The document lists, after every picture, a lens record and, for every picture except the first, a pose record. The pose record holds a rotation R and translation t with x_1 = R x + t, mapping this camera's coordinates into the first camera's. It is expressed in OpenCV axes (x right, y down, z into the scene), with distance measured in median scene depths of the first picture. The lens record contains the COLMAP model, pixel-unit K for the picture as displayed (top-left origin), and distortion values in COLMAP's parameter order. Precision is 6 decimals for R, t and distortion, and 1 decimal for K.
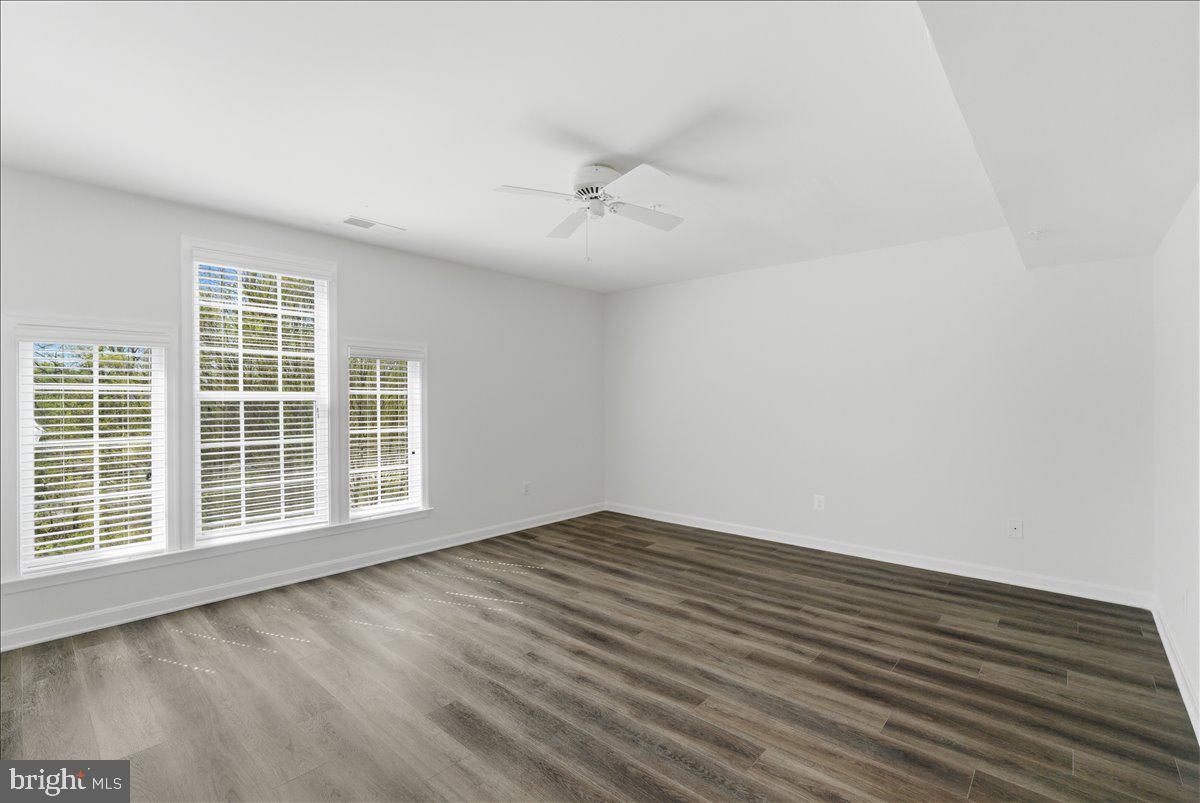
lens RADIAL K [[531.6, 0, 595.1], [0, 531.6, 402.2], [0, 0, 1]] dist [-0.014580, 0.000436]
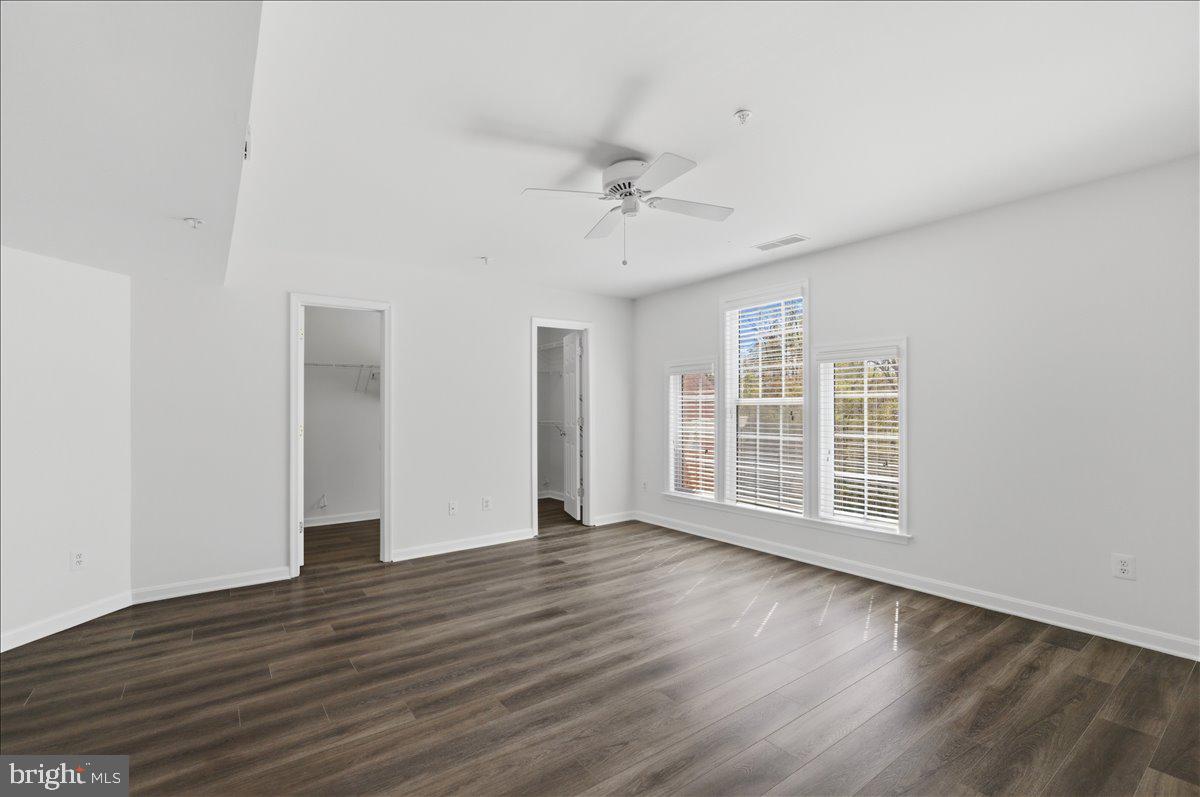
lens RADIAL K [[532.8, 0, 599.5], [0, 532.8, 401.3], [0, 0, 1]] dist [-0.014145, 0.000950]
pose [[-0.197621, -0.006438, -0.980257, 0.795062], [0.003625, 0.999967, -0.007298, -0.004100], [0.980272, -0.004996, -0.197591, 0.944088]]
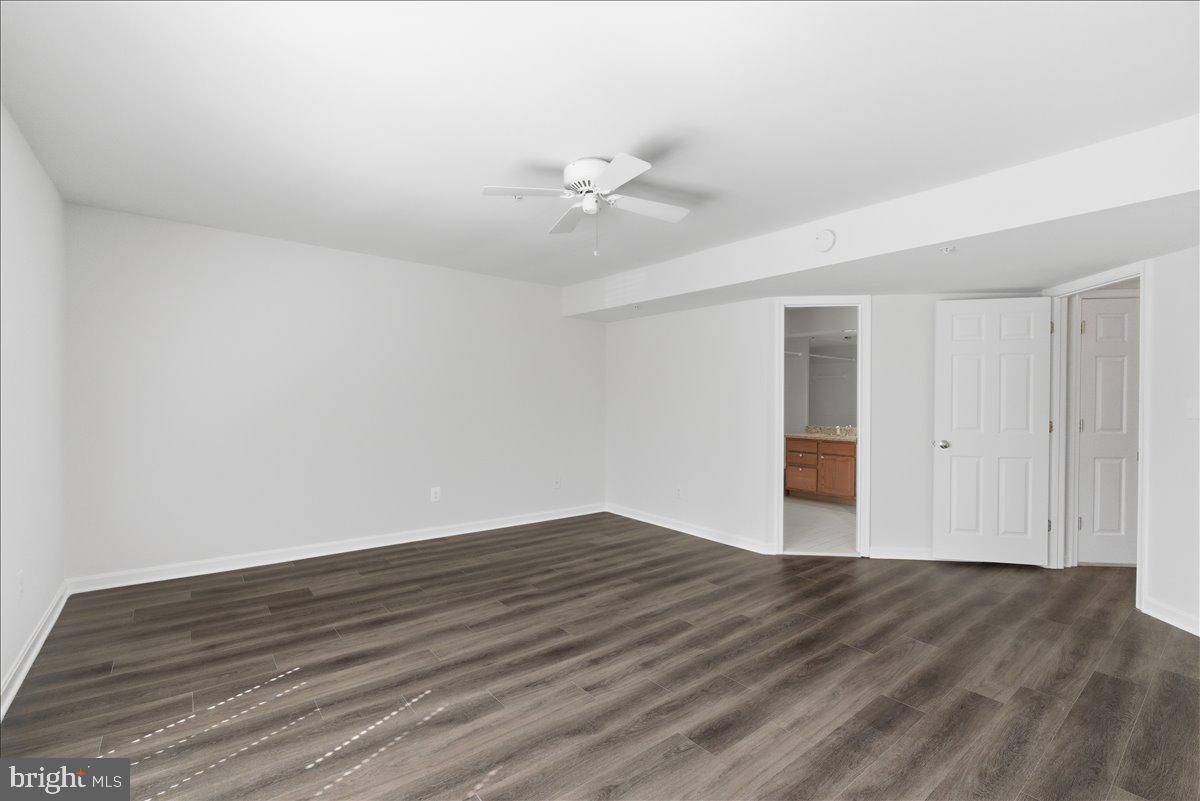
lens RADIAL K [[532.8, 0, 599.5], [0, 532.8, 403.3], [0, 0, 1]] dist [-0.014145, 0.000950]
pose [[0.160159, -0.002384, 0.987088, -0.801734], [-0.003957, 0.999987, 0.003057, 0.001388], [-0.987083, -0.004395, 0.160147, 0.688362]]
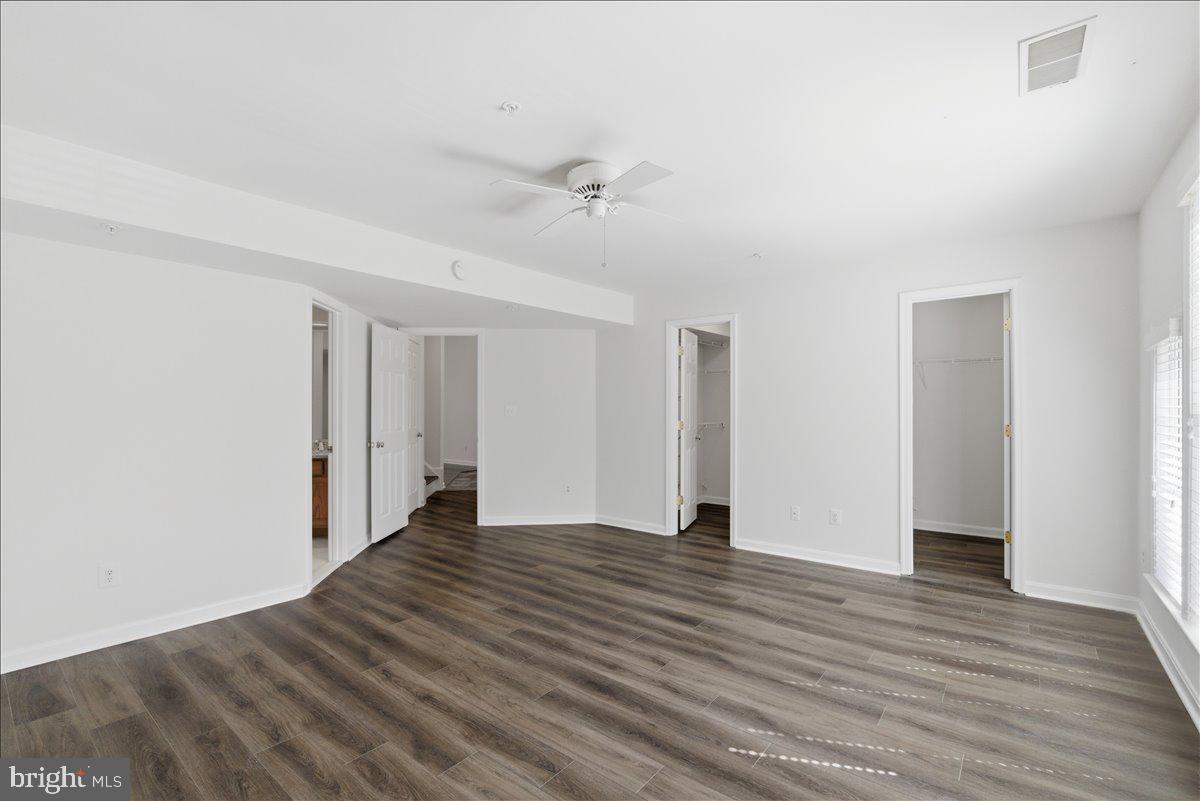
lens RADIAL K [[532.8, 0, 599.5], [0, 532.8, 403.3], [0, 0, 1]] dist [-0.014145, 0.000950]
pose [[-0.998024, 0.003133, -0.062756, 0.046201], [0.003412, 0.999985, -0.004341, -0.007960], [0.062742, -0.004546, -0.998019, 1.624839]]
